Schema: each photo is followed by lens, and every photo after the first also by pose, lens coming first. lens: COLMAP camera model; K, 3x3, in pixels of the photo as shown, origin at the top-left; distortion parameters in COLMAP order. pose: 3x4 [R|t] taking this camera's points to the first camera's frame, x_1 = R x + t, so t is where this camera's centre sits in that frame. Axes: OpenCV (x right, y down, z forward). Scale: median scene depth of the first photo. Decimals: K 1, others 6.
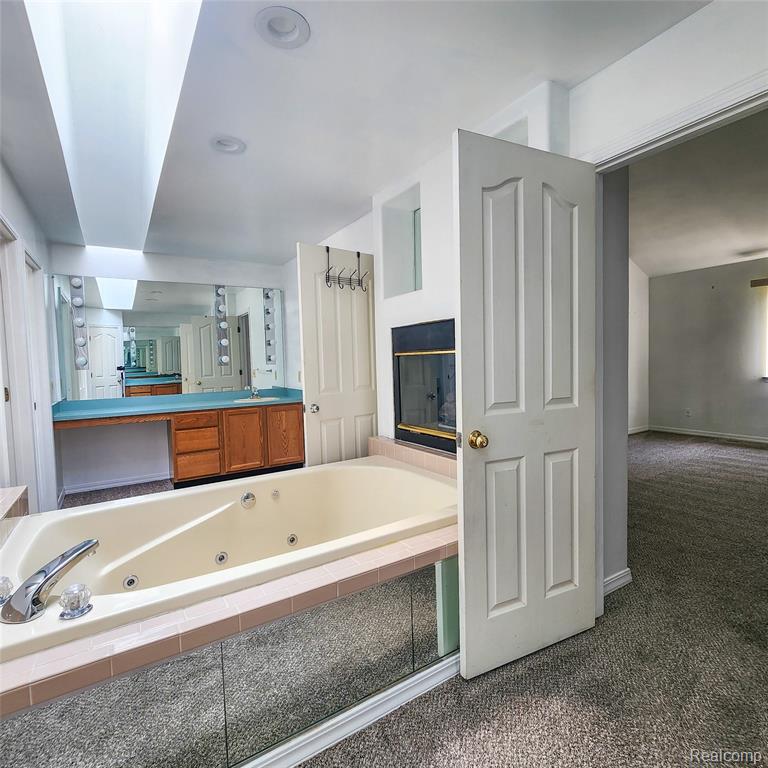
lens RADIAL K [[420.9, 0, 384.0], [0, 420.9, 384.0], [0, 0, 1]] dist [0.002889, -0.000377]
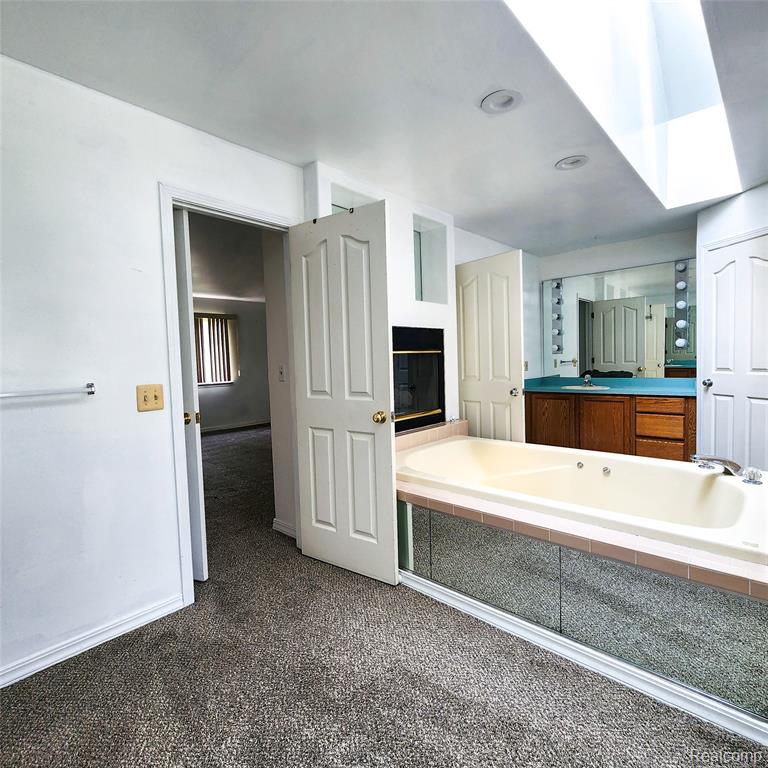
lens RADIAL K [[420.9, 0, 384.0], [0, 420.9, 384.0], [0, 0, 1]] dist [0.002889, -0.000377]
pose [[-0.245324, -0.019213, 0.969251, -1.042697], [0.095101, 0.994504, 0.043785, -0.040367], [-0.964765, 0.102918, -0.242148, 1.336005]]
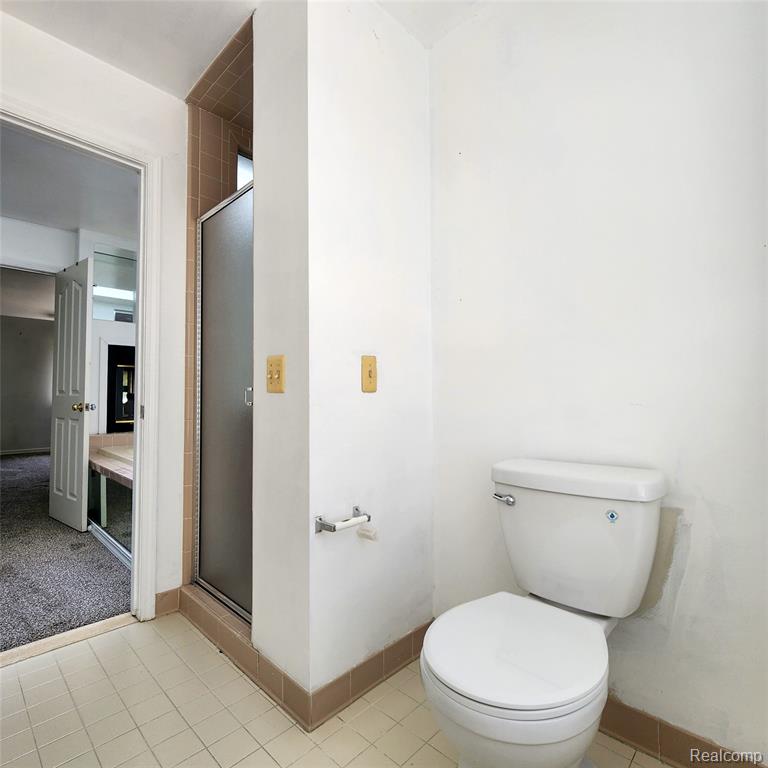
lens RADIAL K [[420.9, 0, 384.0], [0, 420.9, 384.0], [0, 0, 1]] dist [0.002889, -0.000377]
pose [[-0.238593, 0.053568, 0.969641, -1.555907], [0.063757, 0.997187, -0.039401, 0.090464], [-0.969024, 0.052421, -0.241337, 0.635425]]
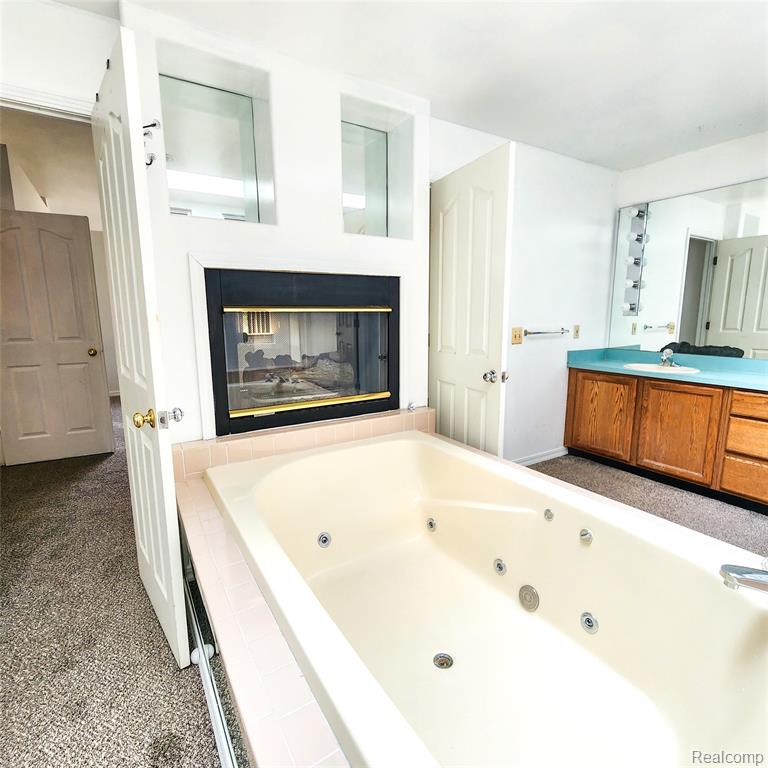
lens RADIAL K [[420.9, 0, 384.0], [0, 420.9, 384.0], [0, 0, 1]] dist [0.002889, -0.000377]
pose [[0.014104, -0.137030, 0.990466, -0.747438], [0.060870, 0.988846, 0.135939, -0.033392], [-0.998046, 0.058372, 0.022288, 0.866579]]
